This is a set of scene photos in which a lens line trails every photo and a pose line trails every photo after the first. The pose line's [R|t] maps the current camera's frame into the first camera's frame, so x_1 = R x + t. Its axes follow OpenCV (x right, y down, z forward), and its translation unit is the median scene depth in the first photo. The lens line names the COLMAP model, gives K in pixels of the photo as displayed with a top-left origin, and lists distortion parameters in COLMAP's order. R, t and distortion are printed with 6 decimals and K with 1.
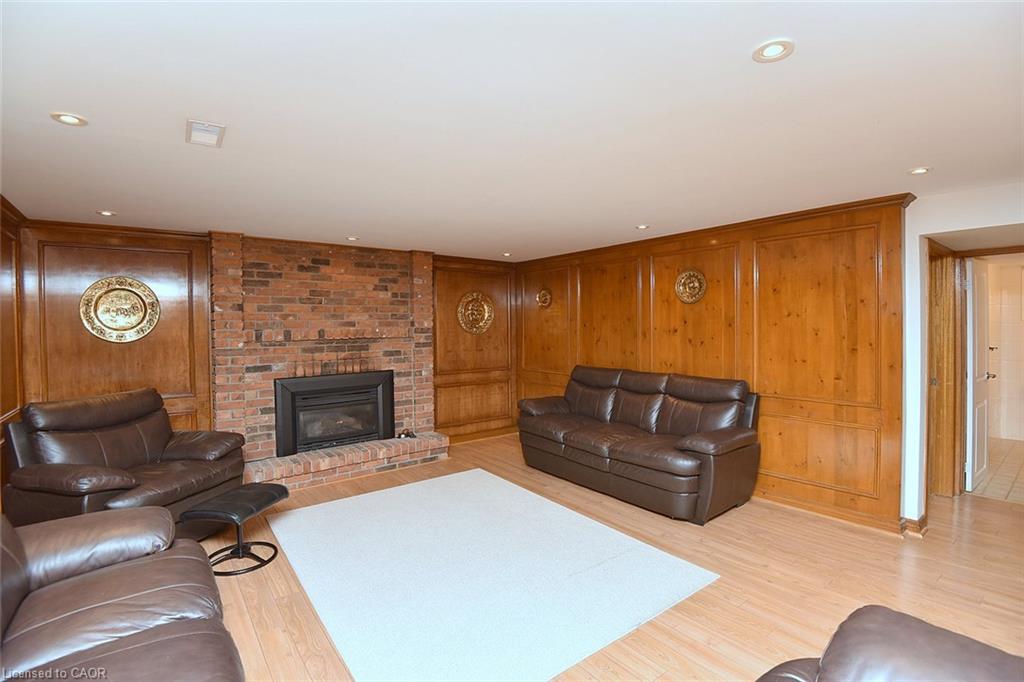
lens RADIAL K [[461.3, 0, 519.3], [0, 461.3, 334.7], [0, 0, 1]] dist [-0.036390, -0.000815]
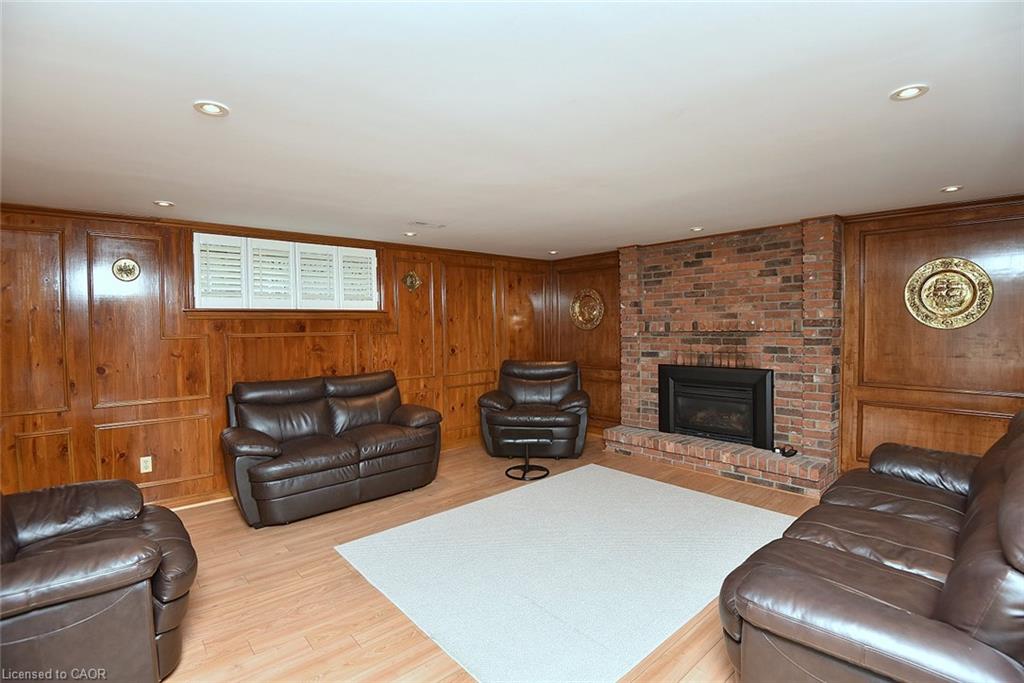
lens RADIAL K [[461.3, 0, 519.3], [0, 461.3, 335.2], [0, 0, 1]] dist [-0.036390, -0.000815]
pose [[0.083066, 0.034840, -0.995935, 0.536999], [-0.000986, 0.999391, 0.034879, -0.015716], [0.996544, -0.001915, 0.083050, 0.489287]]
